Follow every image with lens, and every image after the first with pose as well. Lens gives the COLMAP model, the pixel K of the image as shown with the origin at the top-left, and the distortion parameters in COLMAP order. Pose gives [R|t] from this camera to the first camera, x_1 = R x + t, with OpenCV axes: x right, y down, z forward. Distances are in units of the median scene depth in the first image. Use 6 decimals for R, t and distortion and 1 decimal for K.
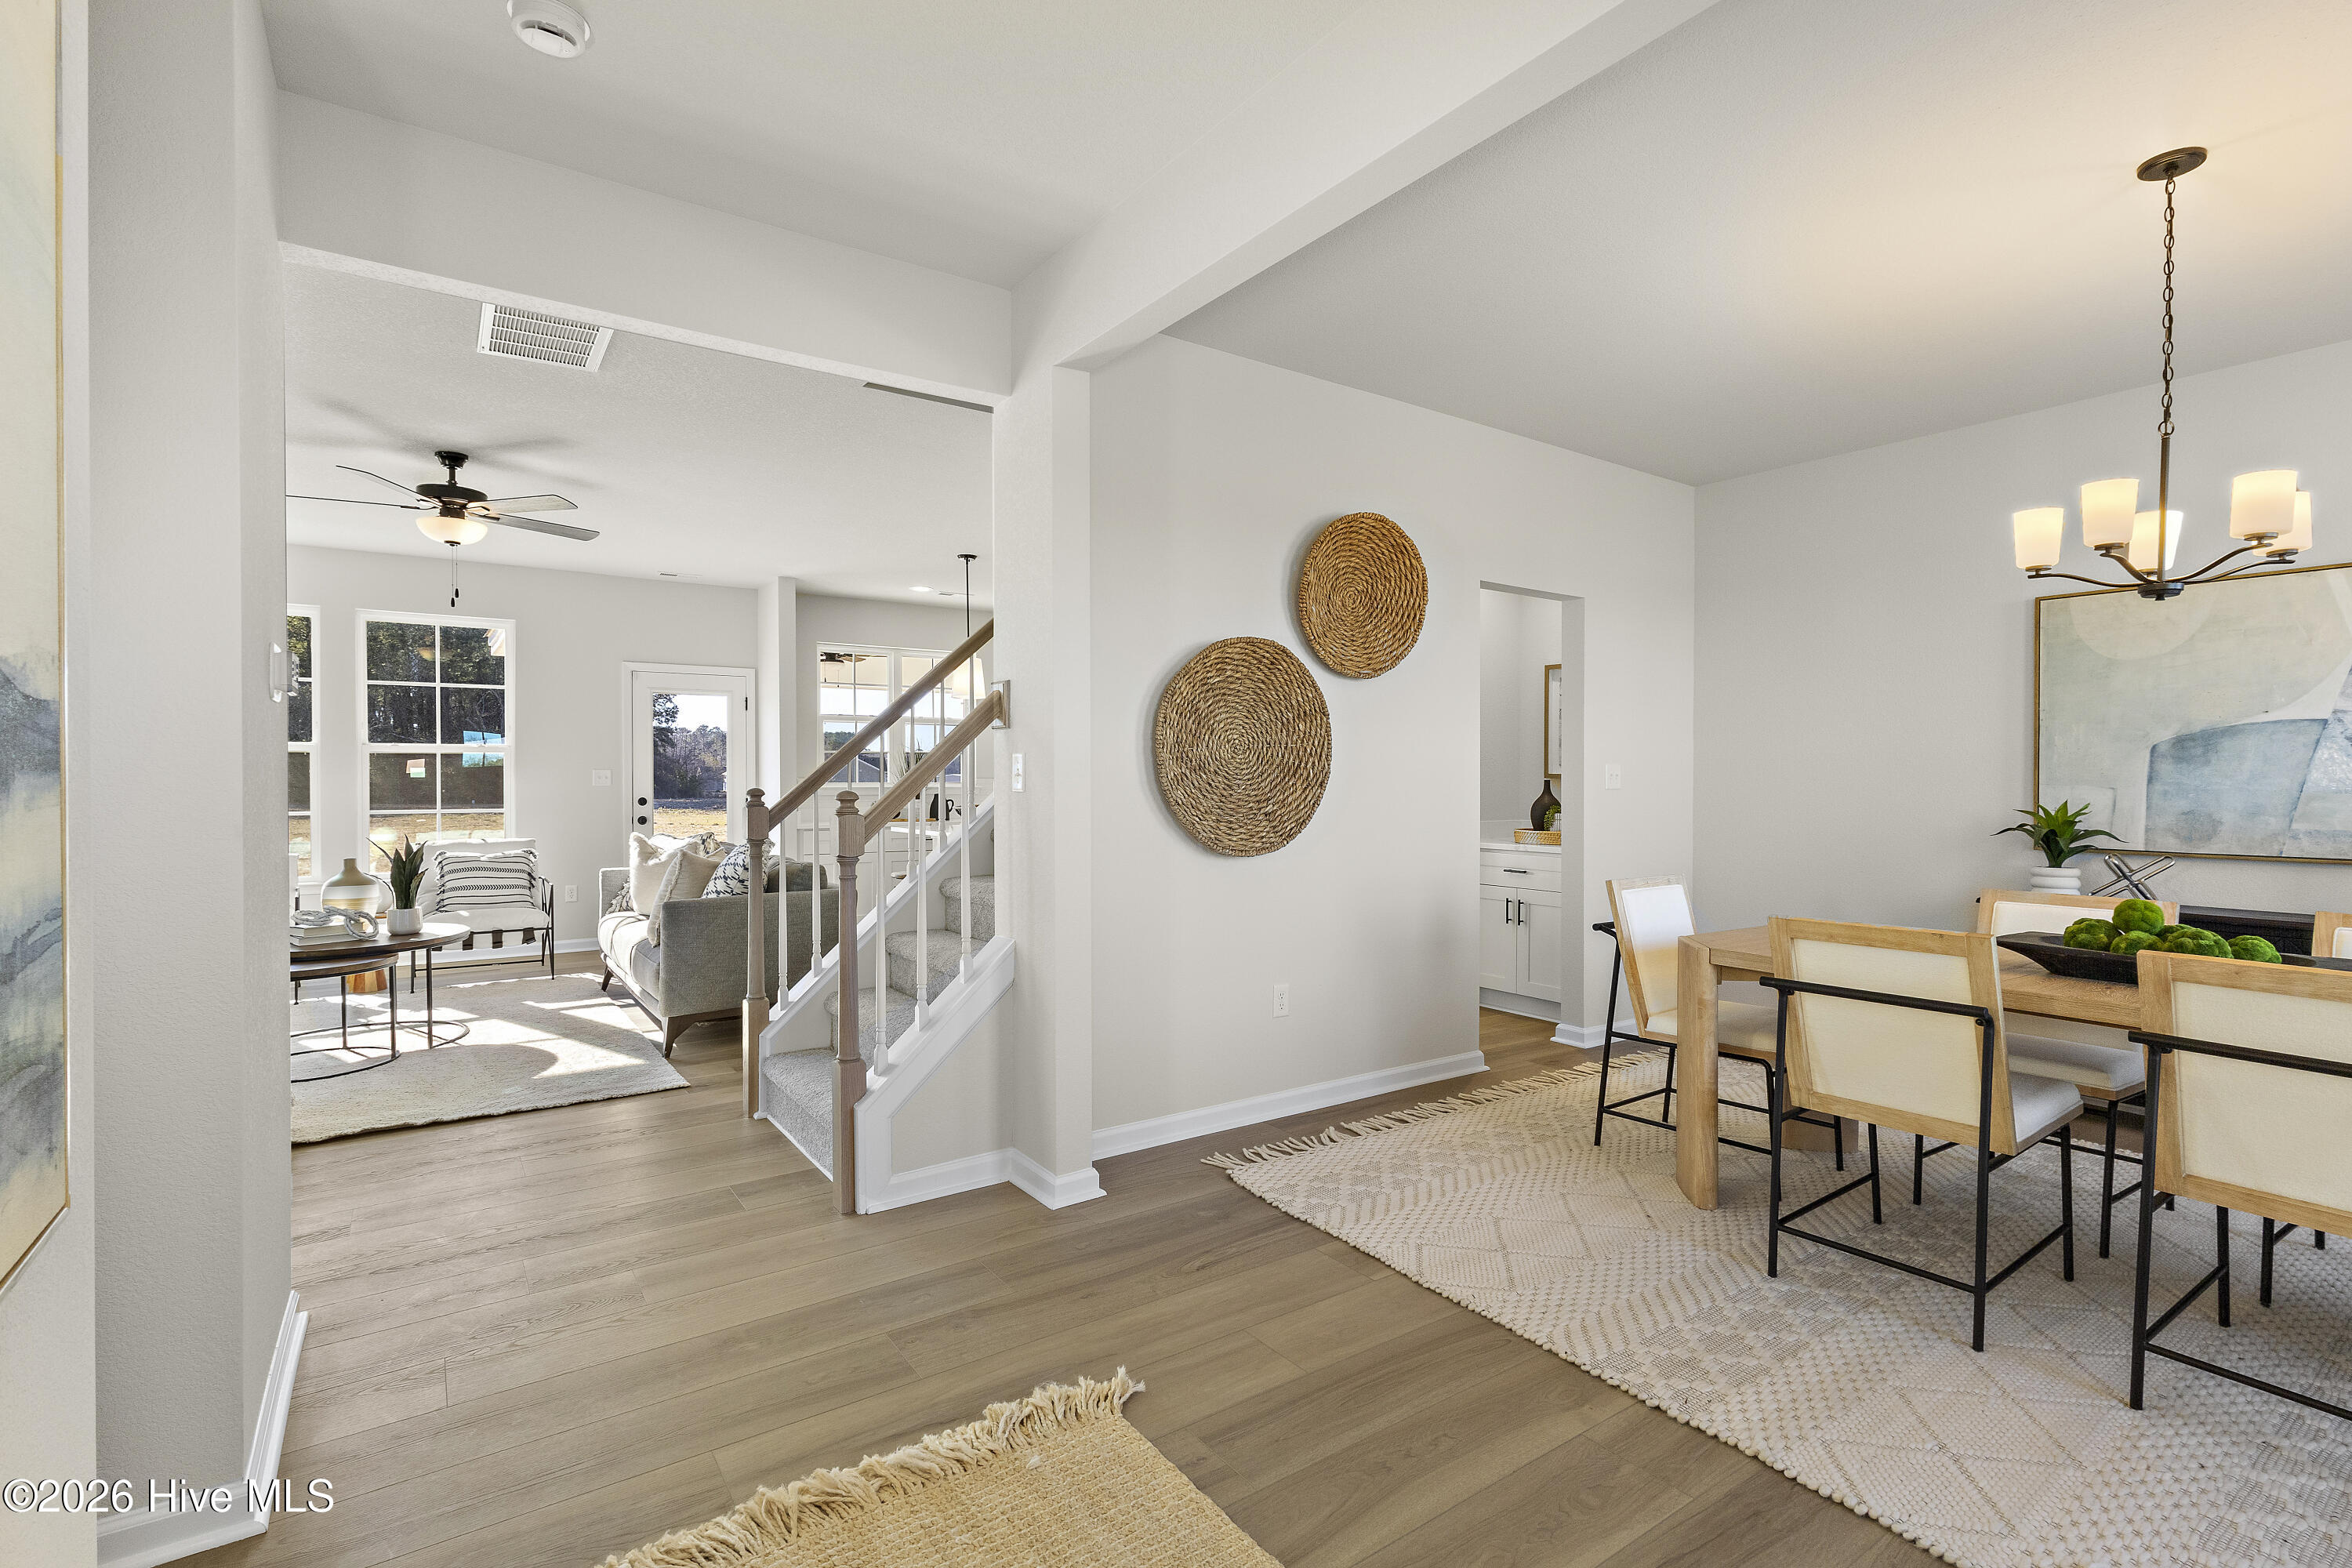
lens RADIAL K [[1090.3, 0, 1185.6], [0, 1090.3, 791.5], [0, 0, 1]] dist [0.000581, 0.002208]
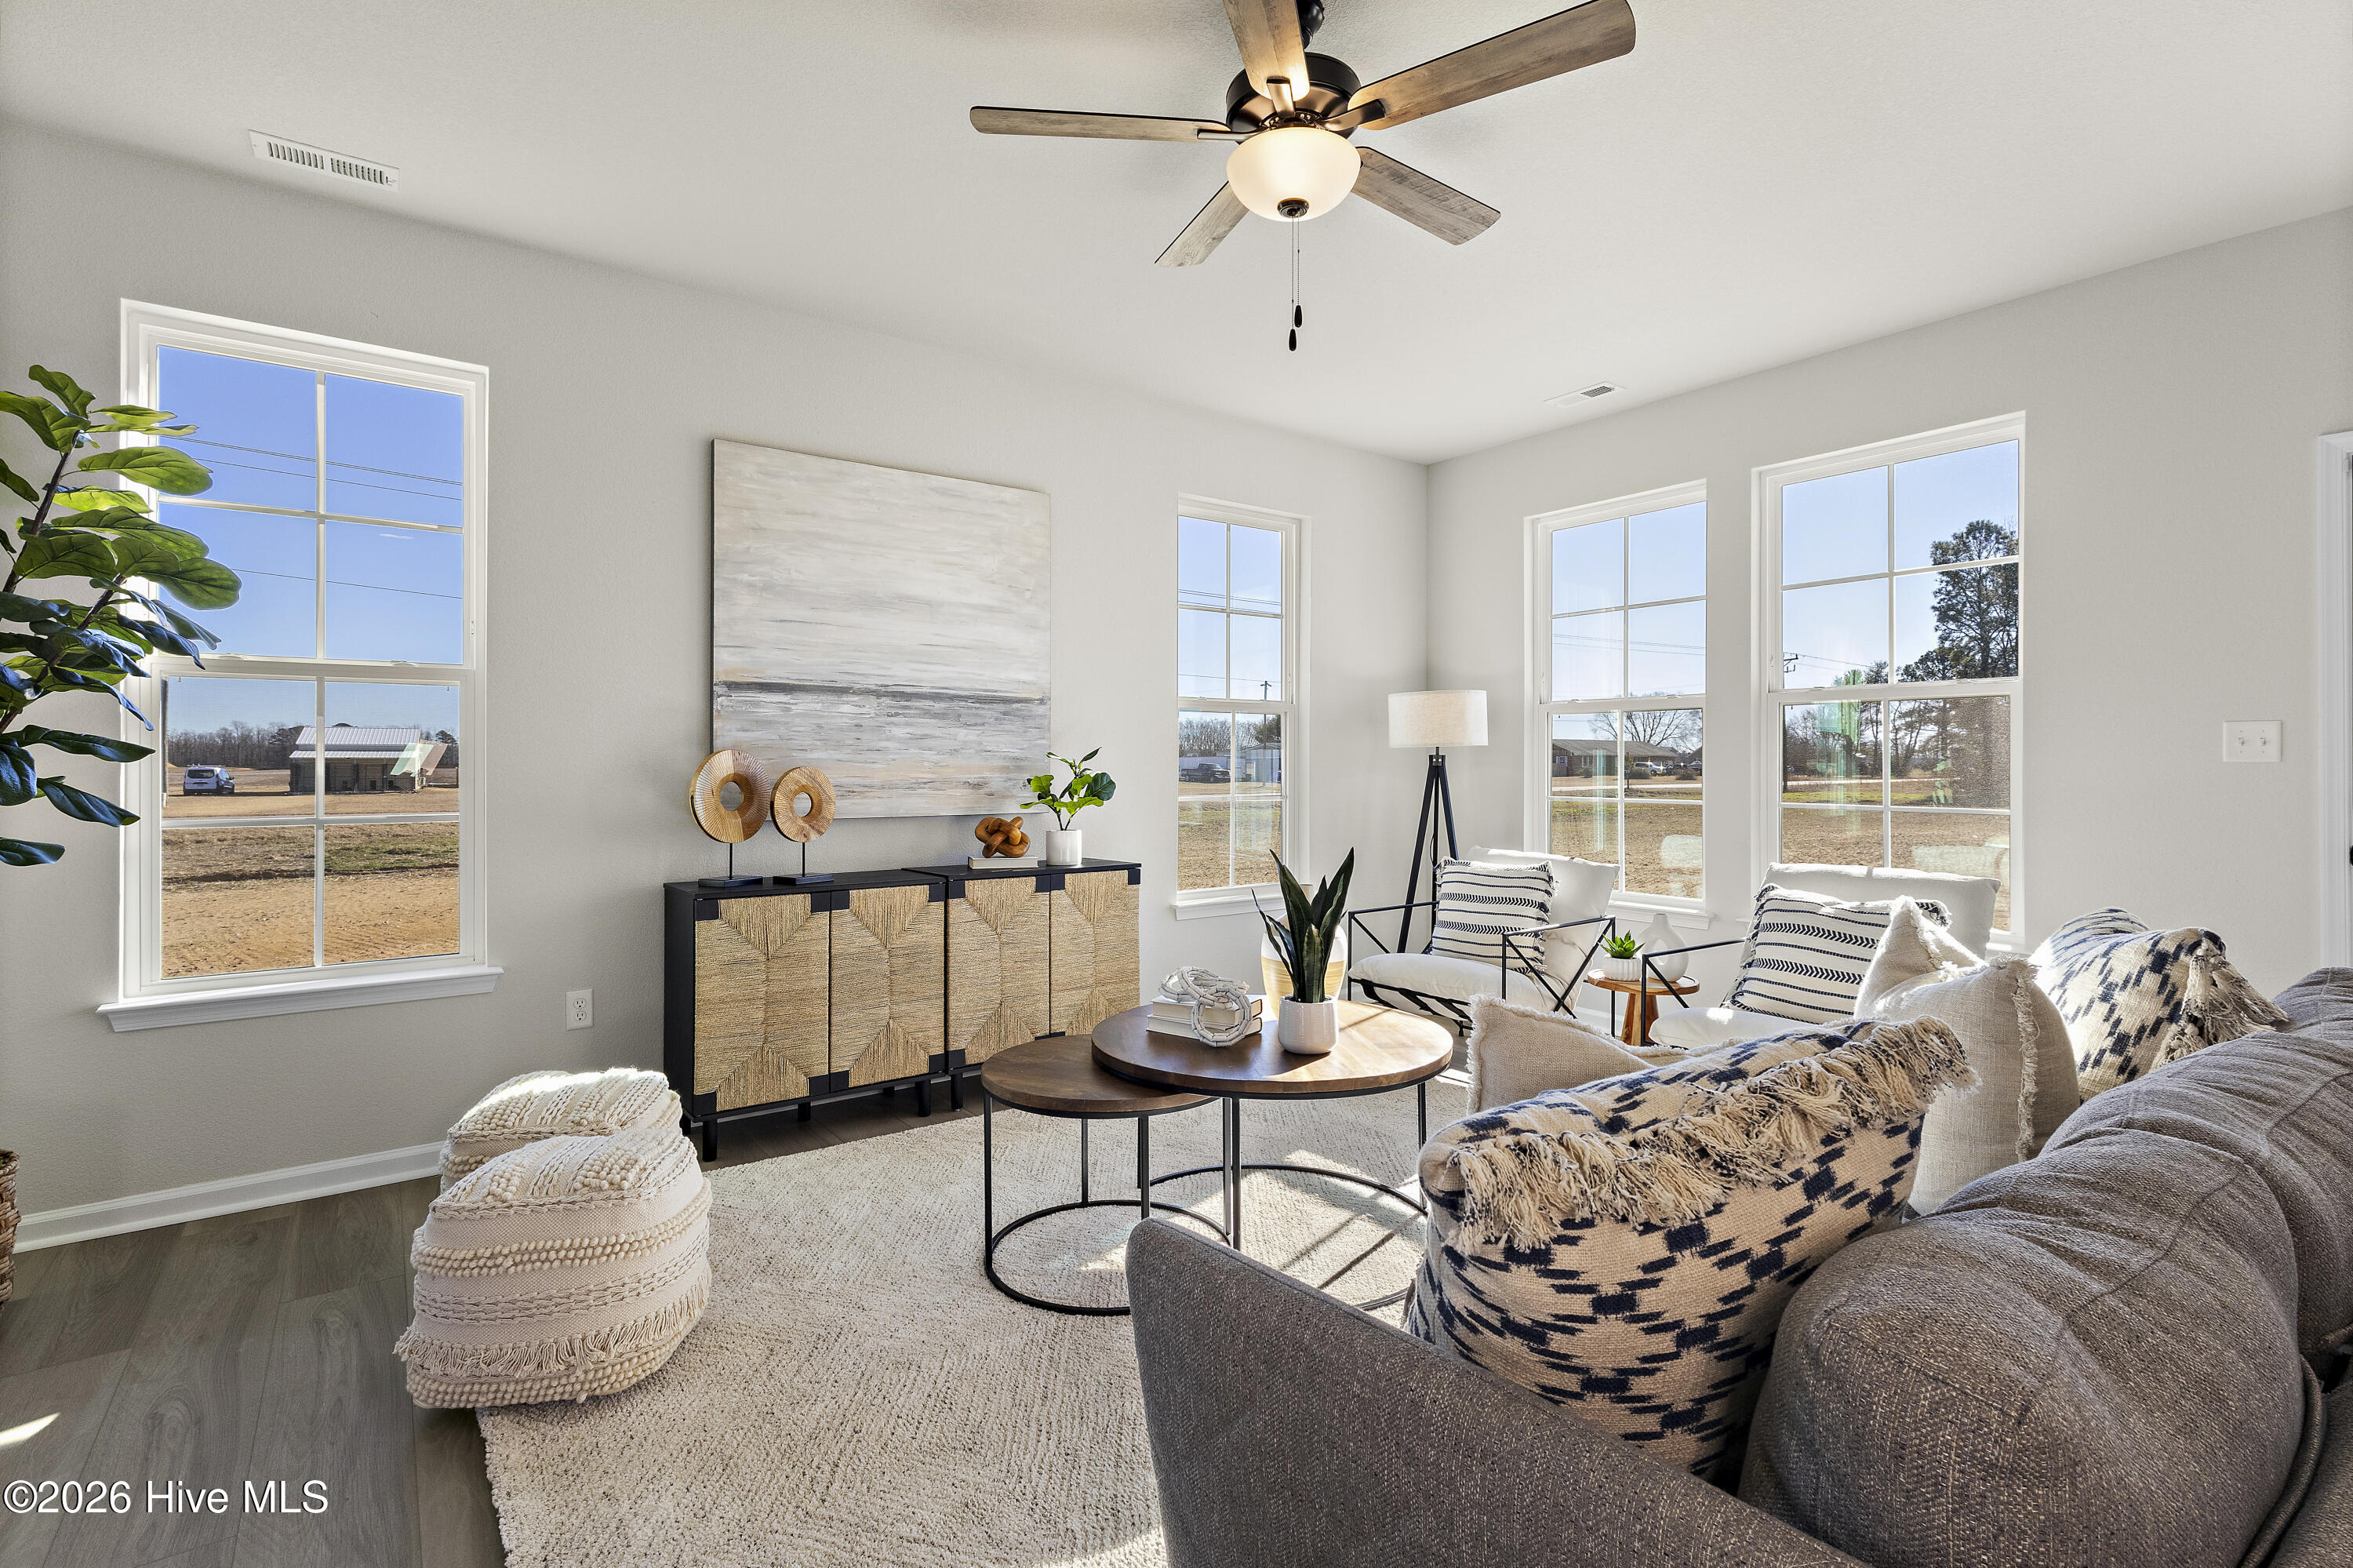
lens RADIAL K [[1090.8, 0, 1175.9], [0, 1090.8, 759.4], [0, 0, 1]] dist [0.000581, 0.002208]
pose [[0.016490, -0.004935, -0.999852, -0.277149], [-0.013674, 0.999893, -0.005161, 0.002533], [0.999771, 0.013757, 0.016421, 1.162850]]
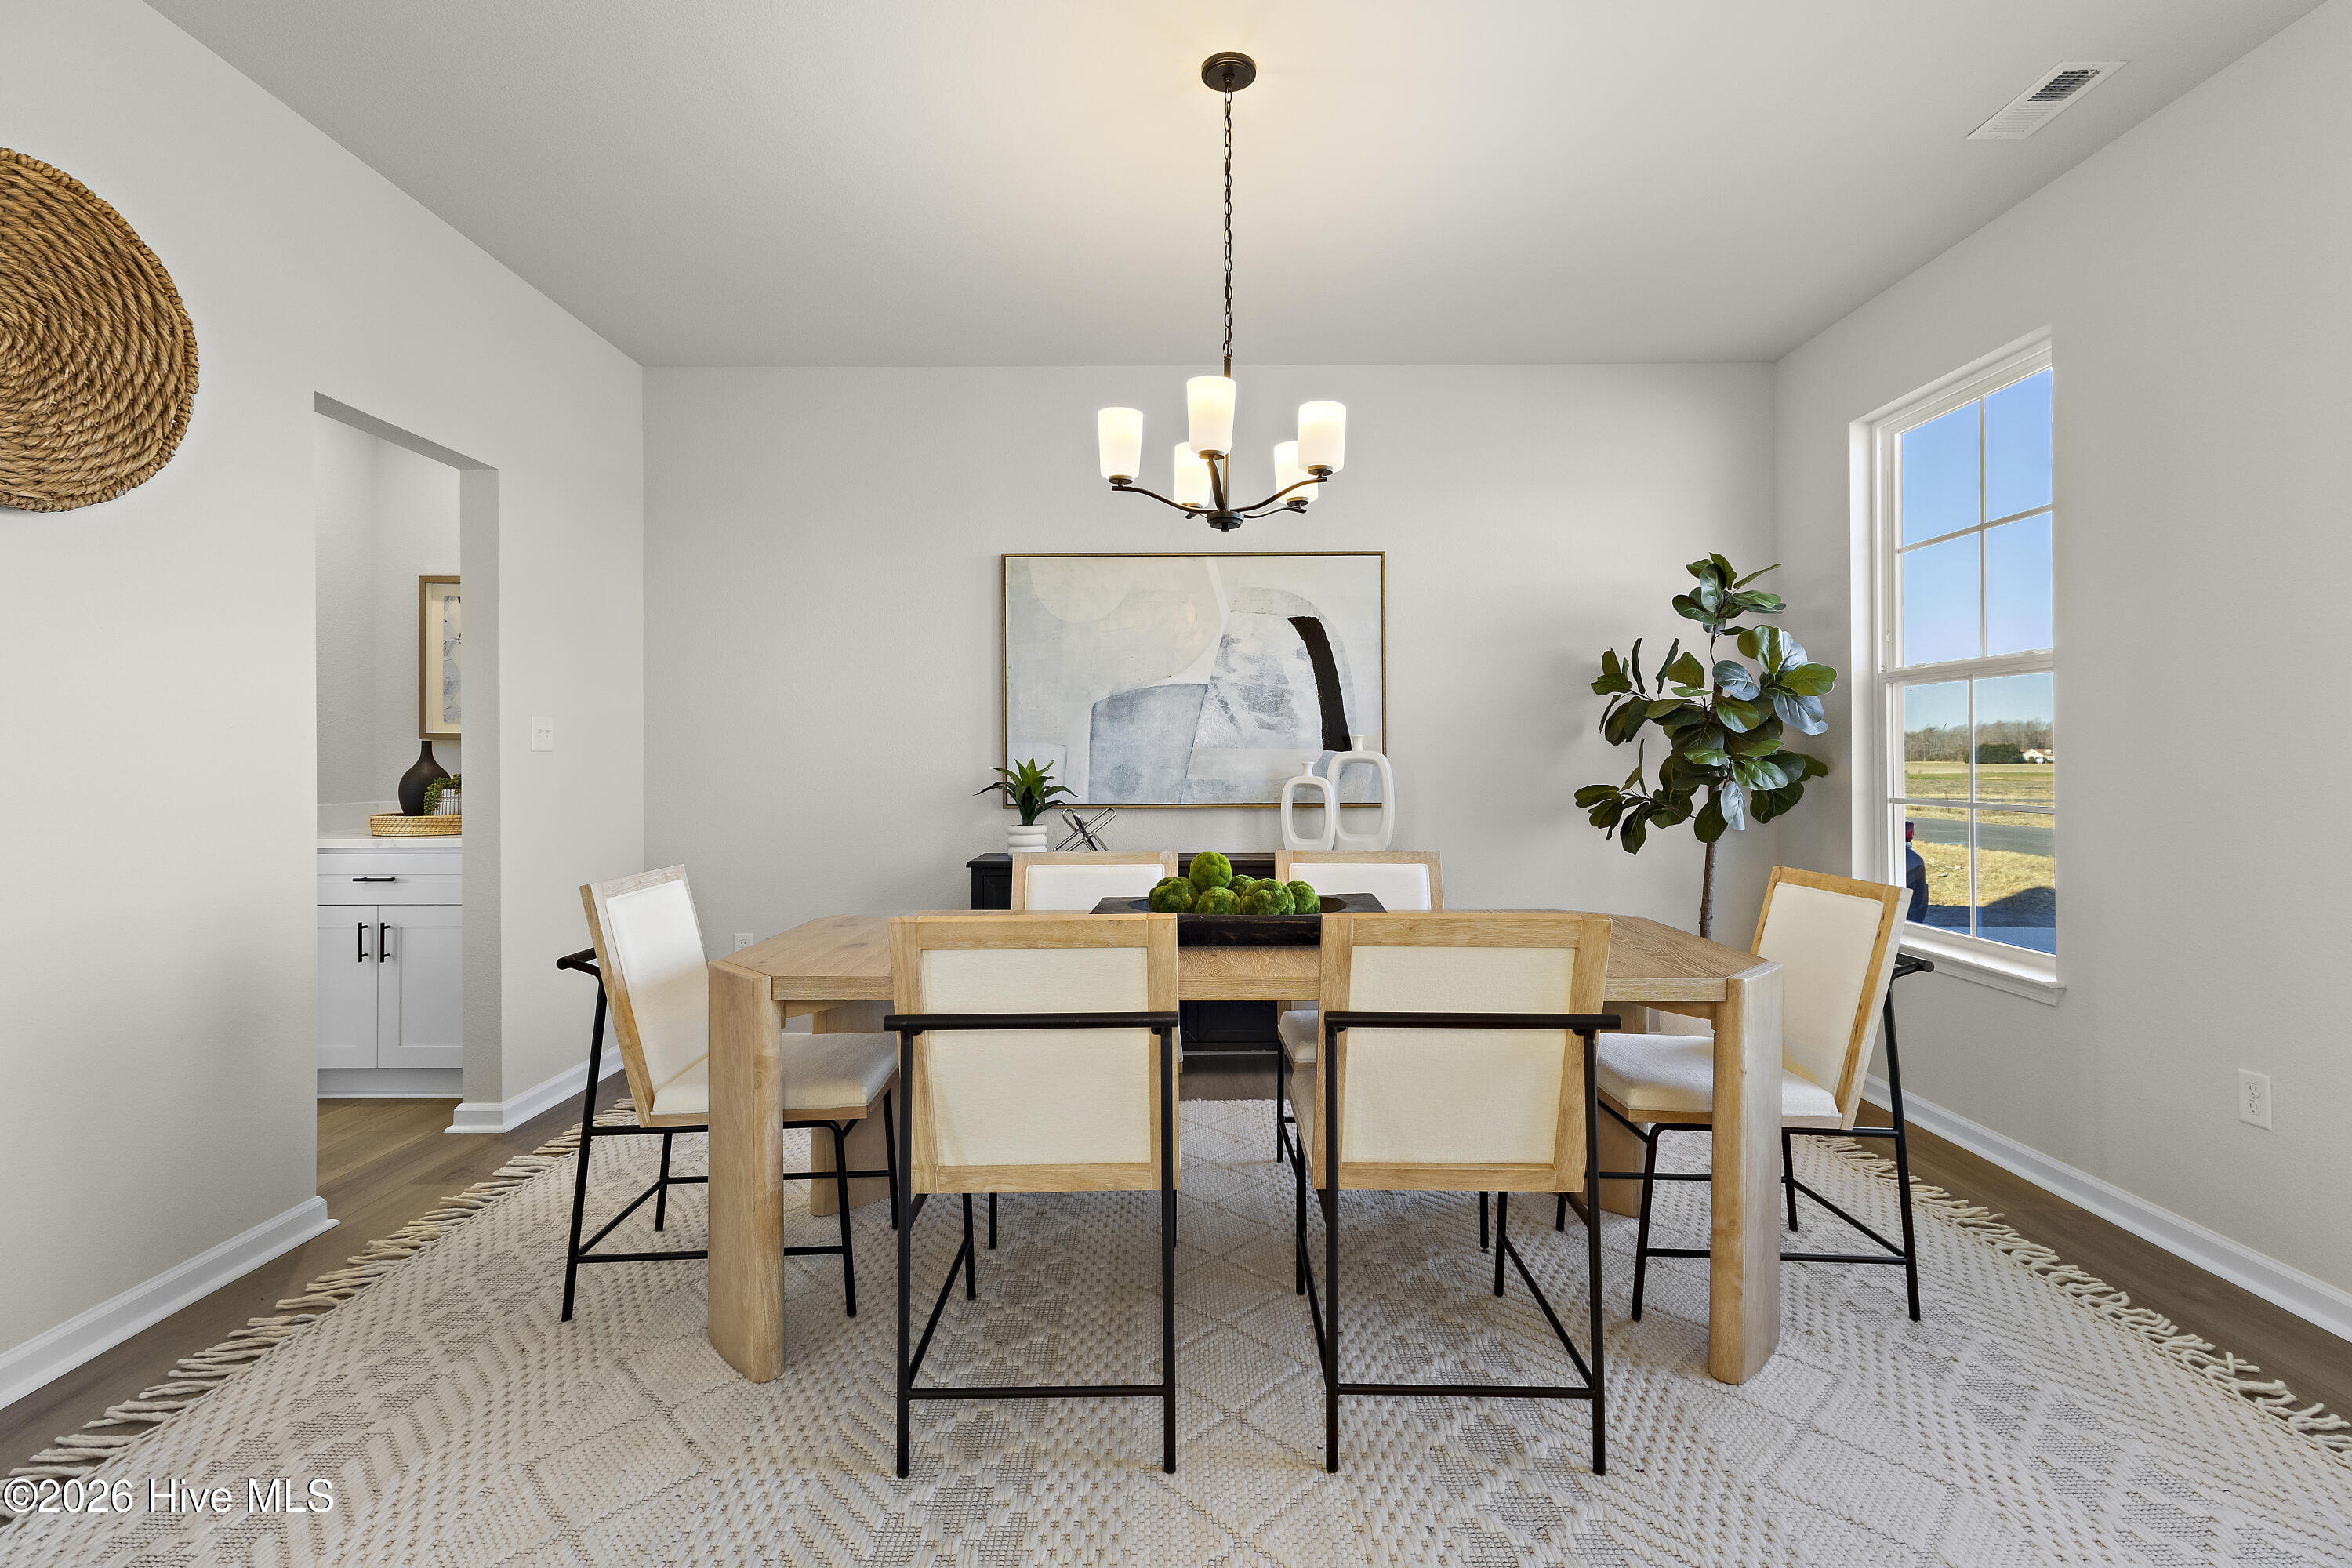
lens RADIAL K [[1090.3, 0, 1171.6], [0, 1090.3, 749.0], [0, 0, 1]] dist [0.000581, 0.002208]
pose [[0.581463, 0.000105, 0.813573, 0.068086], [0.016031, 0.999804, -0.011587, 0.014477], [-0.813415, 0.019780, 0.581348, 0.324317]]
